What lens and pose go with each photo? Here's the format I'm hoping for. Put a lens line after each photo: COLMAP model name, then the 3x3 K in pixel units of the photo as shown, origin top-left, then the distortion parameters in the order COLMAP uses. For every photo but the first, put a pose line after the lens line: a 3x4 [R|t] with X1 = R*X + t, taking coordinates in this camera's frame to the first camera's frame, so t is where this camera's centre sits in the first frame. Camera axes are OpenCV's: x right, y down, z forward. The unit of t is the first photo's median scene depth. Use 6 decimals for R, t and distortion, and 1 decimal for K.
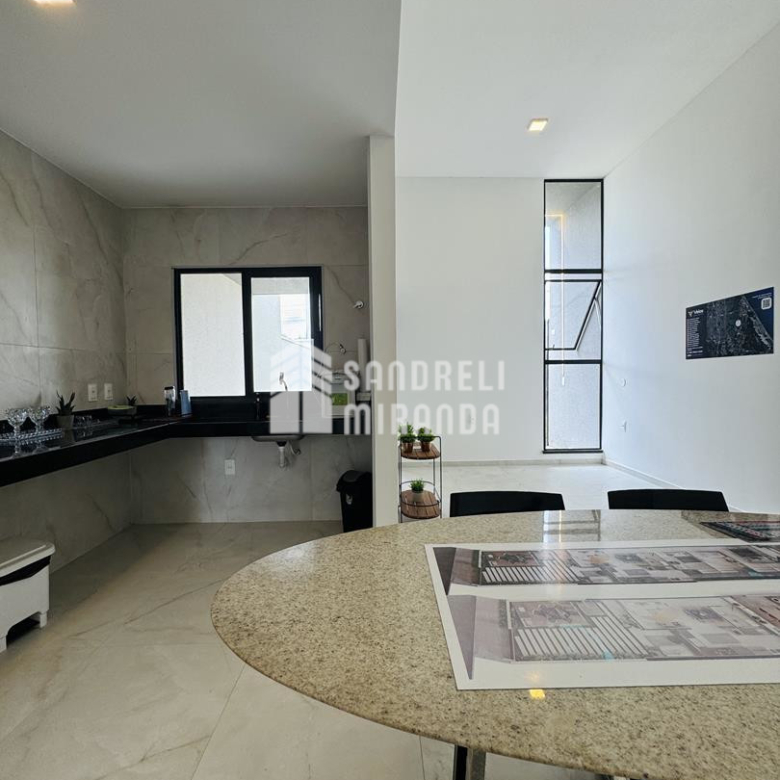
lens RADIAL K [[415.6, 0, 391.6], [0, 415.6, 390.8], [0, 0, 1]] dist [-0.005382, 0.001965]
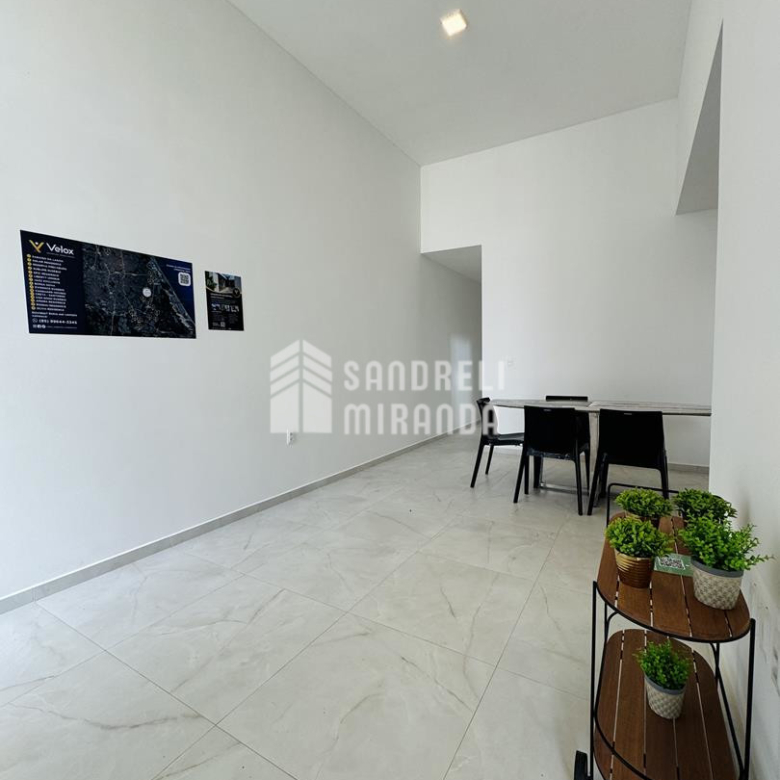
lens RADIAL K [[415.6, 0, 391.1], [0, 415.6, 389.1], [0, 0, 1]] dist [-0.005382, 0.001965]
pose [[-0.842940, -0.014191, 0.537820, 0.069901], [0.041711, 0.994919, 0.091627, -0.041205], [-0.536388, 0.099669, -0.838066, 1.399508]]
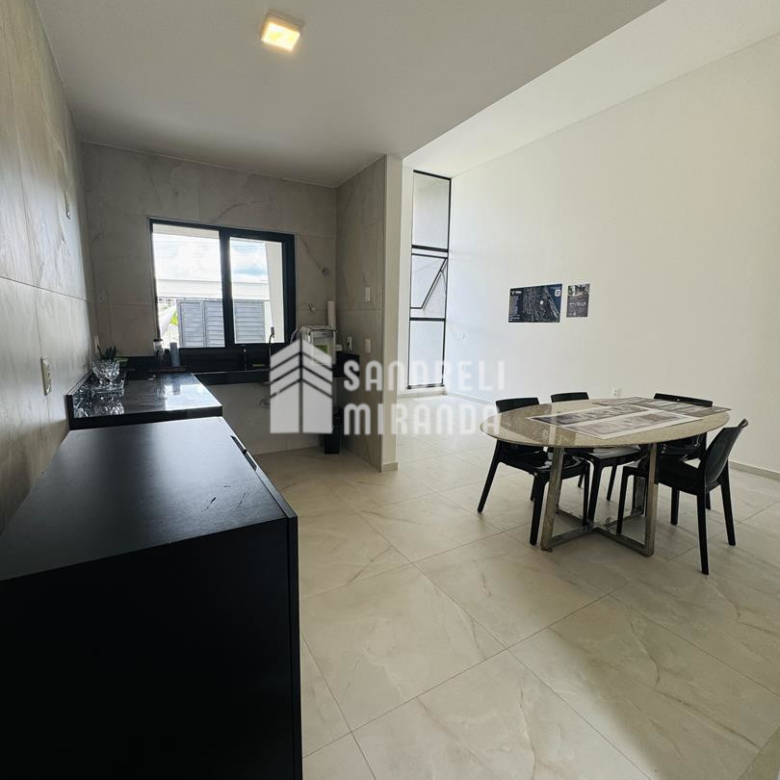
lens RADIAL K [[415.6, 0, 392.0], [0, 415.6, 389.9], [0, 0, 1]] dist [-0.005382, 0.001965]
pose [[0.870874, -0.052483, 0.488695, -0.519329], [-0.010706, 0.992021, 0.125617, -0.017973], [-0.491389, -0.114628, 0.863364, -0.184317]]
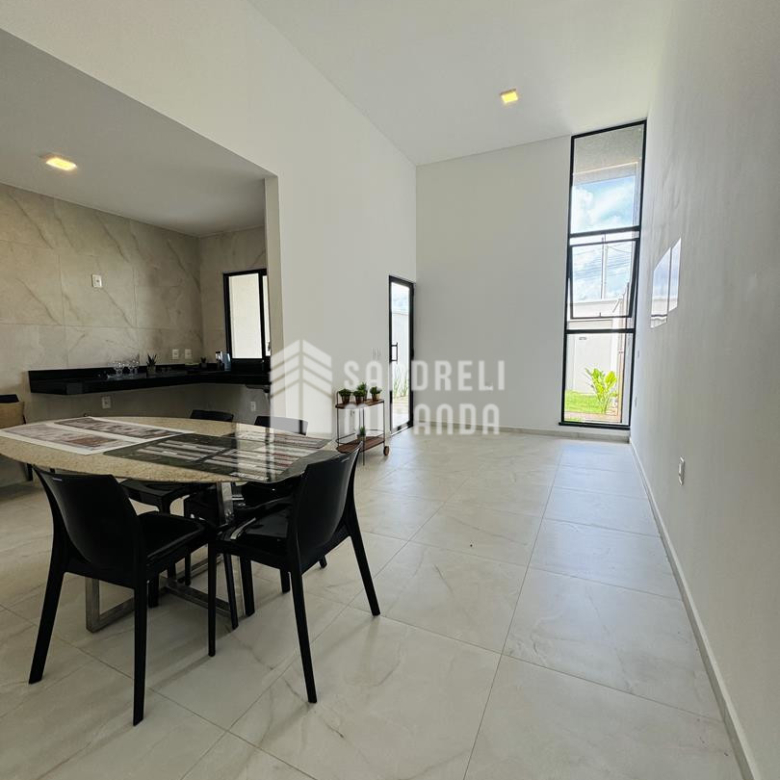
lens RADIAL K [[415.6, 0, 390.6], [0, 415.6, 391.6], [0, 0, 1]] dist [-0.005382, 0.001965]
pose [[0.886942, 0.055255, -0.458564, 0.735266], [-0.020995, 0.996615, 0.079480, 0.002745], [0.461404, -0.060867, 0.885100, -0.090066]]
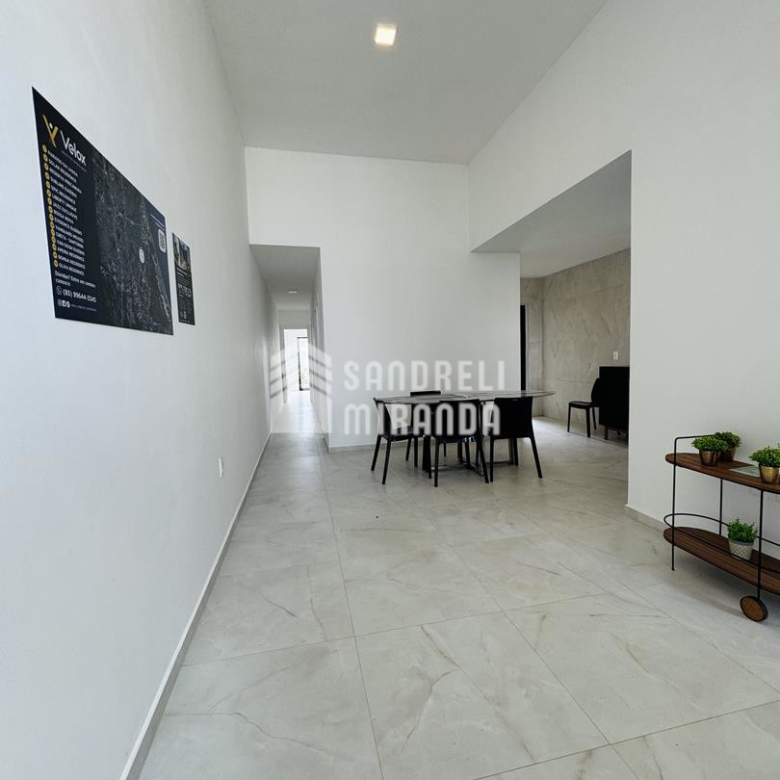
lens RADIAL K [[415.6, 0, 390.3], [0, 415.6, 389.2], [0, 0, 1]] dist [-0.005382, 0.001965]
pose [[-0.982540, 0.052454, -0.178506, 0.662804], [0.031900, 0.992722, 0.116127, -0.065577], [0.183299, 0.108405, -0.977062, 1.487142]]
